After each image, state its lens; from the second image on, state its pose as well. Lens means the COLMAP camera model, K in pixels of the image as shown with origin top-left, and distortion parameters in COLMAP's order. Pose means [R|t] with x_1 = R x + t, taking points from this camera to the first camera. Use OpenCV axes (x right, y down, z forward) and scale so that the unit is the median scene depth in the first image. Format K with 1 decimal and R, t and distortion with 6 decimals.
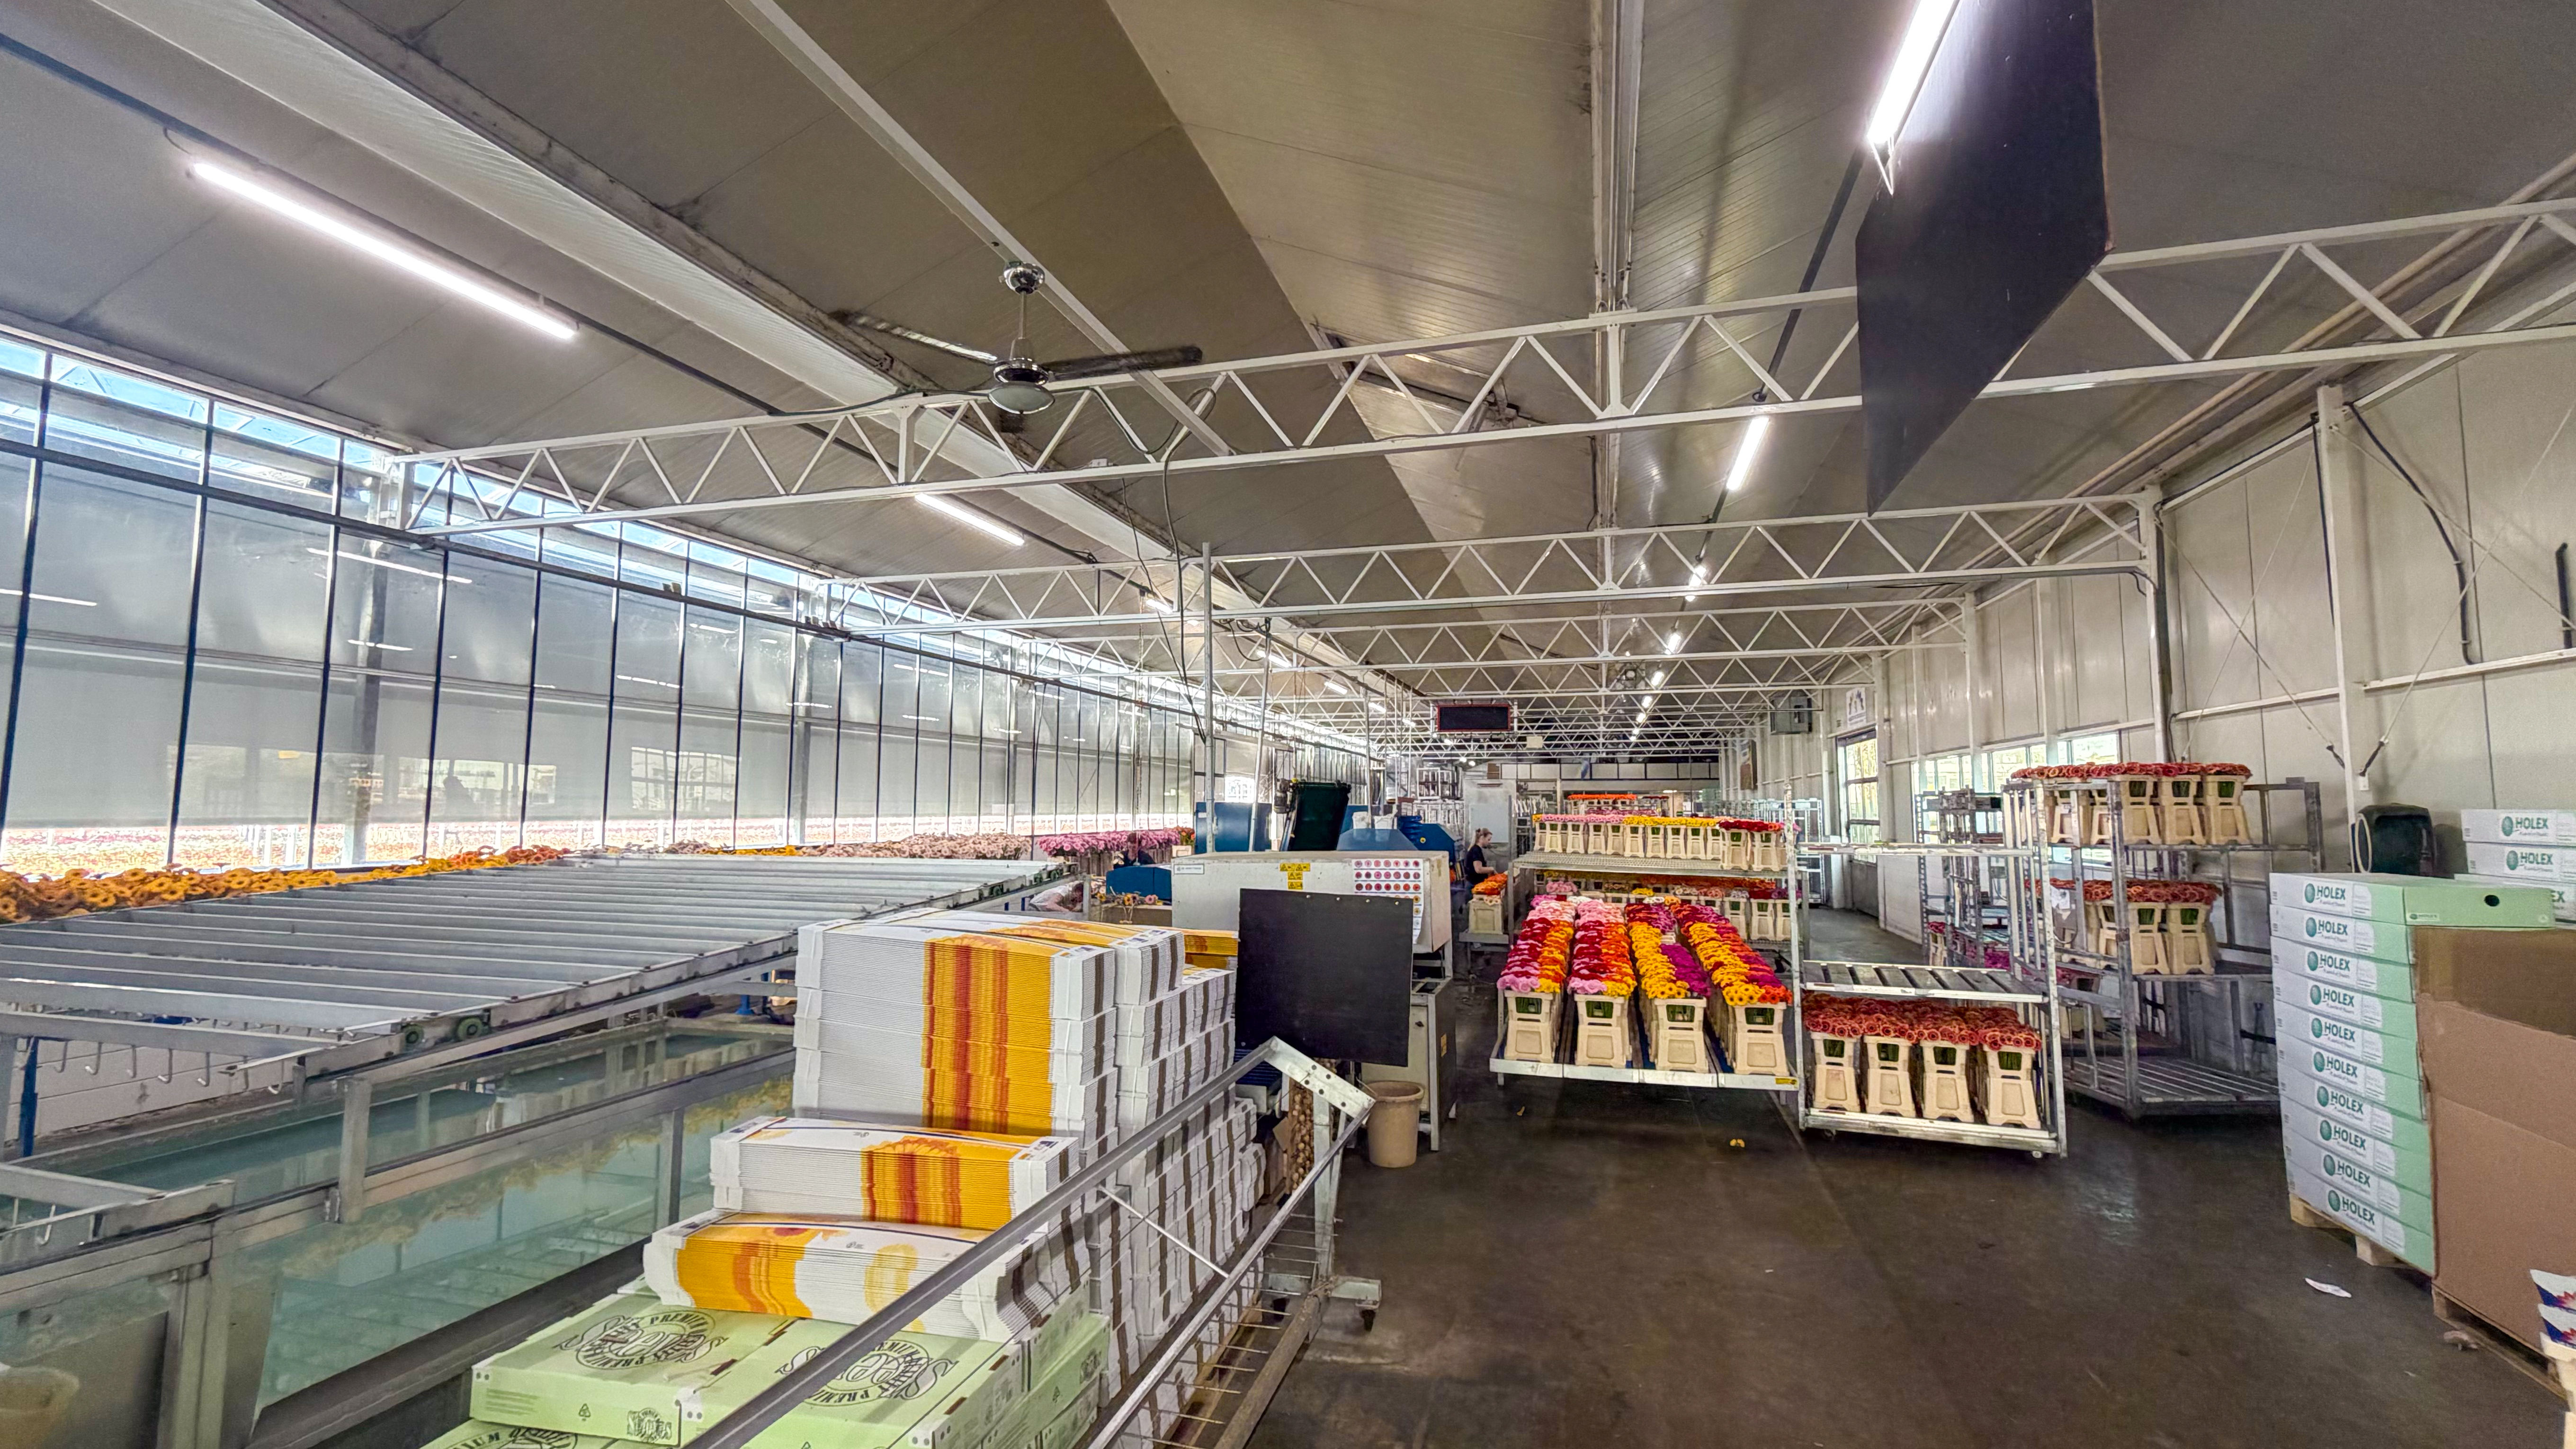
lens RADIAL K [[1047.5, 0, 1284.5], [0, 1047.5, 730.9], [0, 0, 1]] dist [-0.003486, -0.000207]
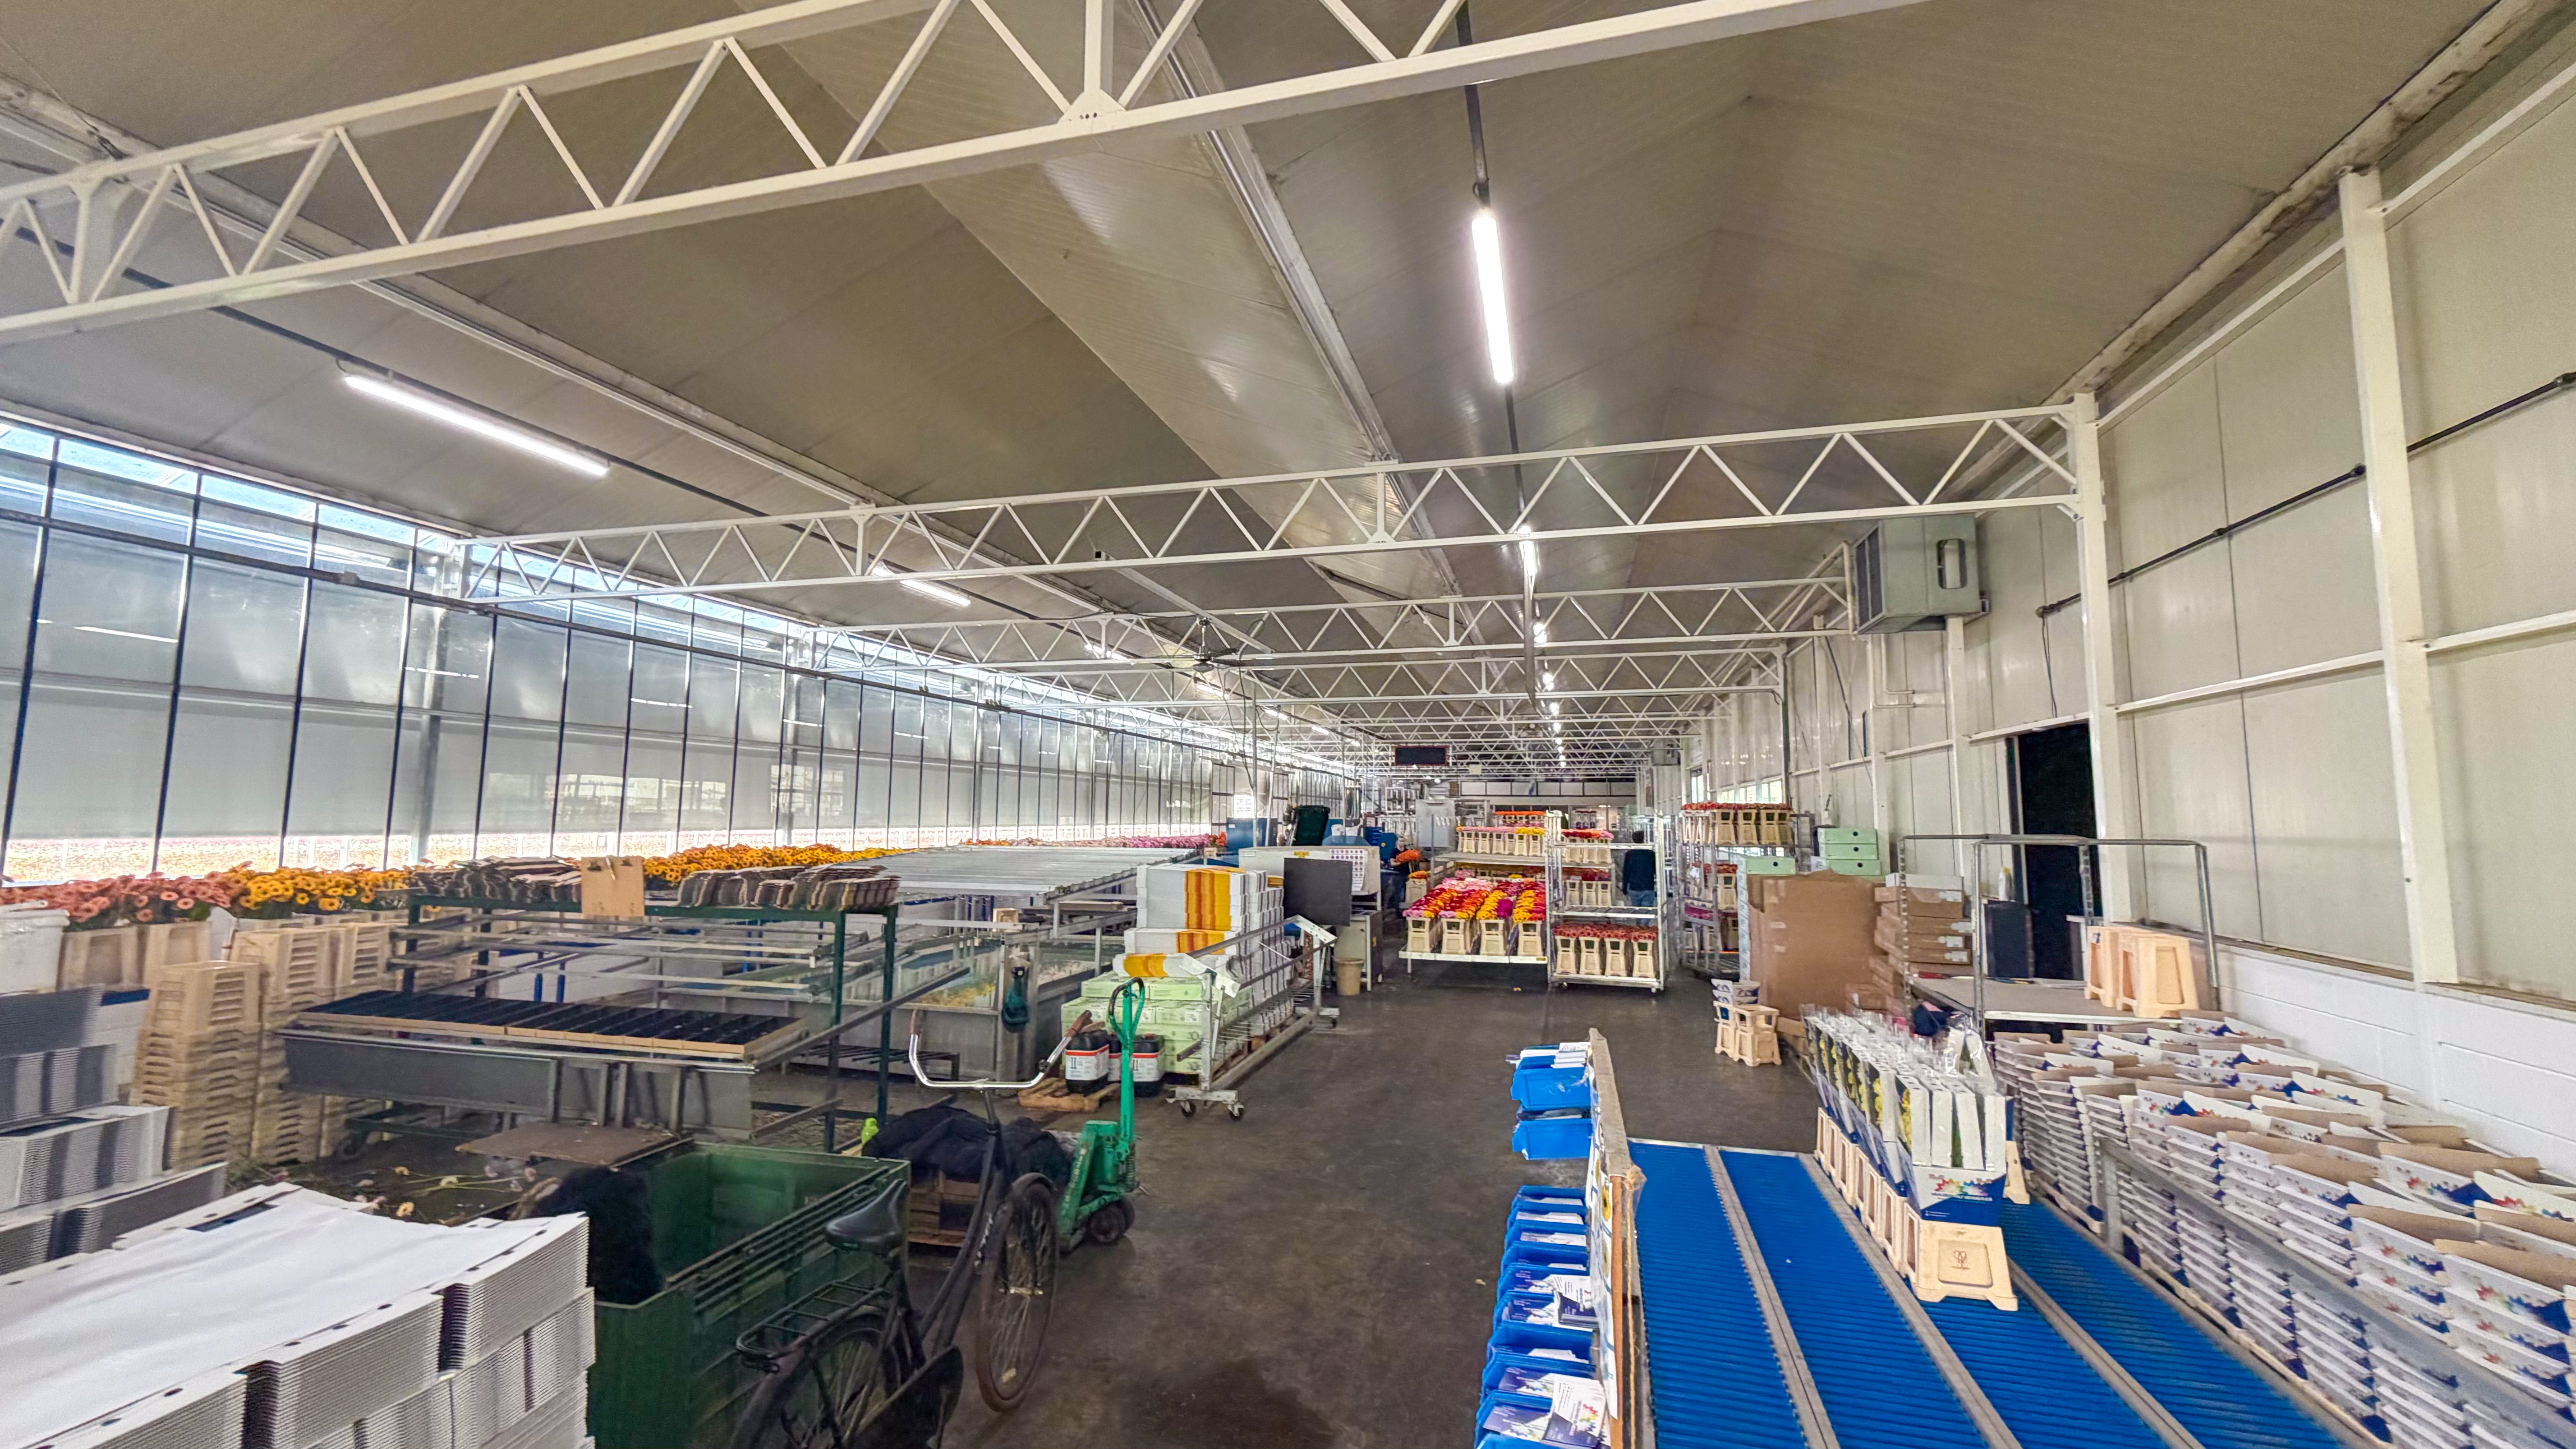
lens RADIAL K [[1047.5, 0, 1288.5], [0, 1047.5, 720.5], [0, 0, 1]] dist [-0.003486, -0.000207]
pose [[0.999778, 0.006035, 0.020184, -0.054913], [-0.005664, 0.999815, -0.018358, -0.083892], [-0.020291, 0.018239, 0.999628, -0.977655]]
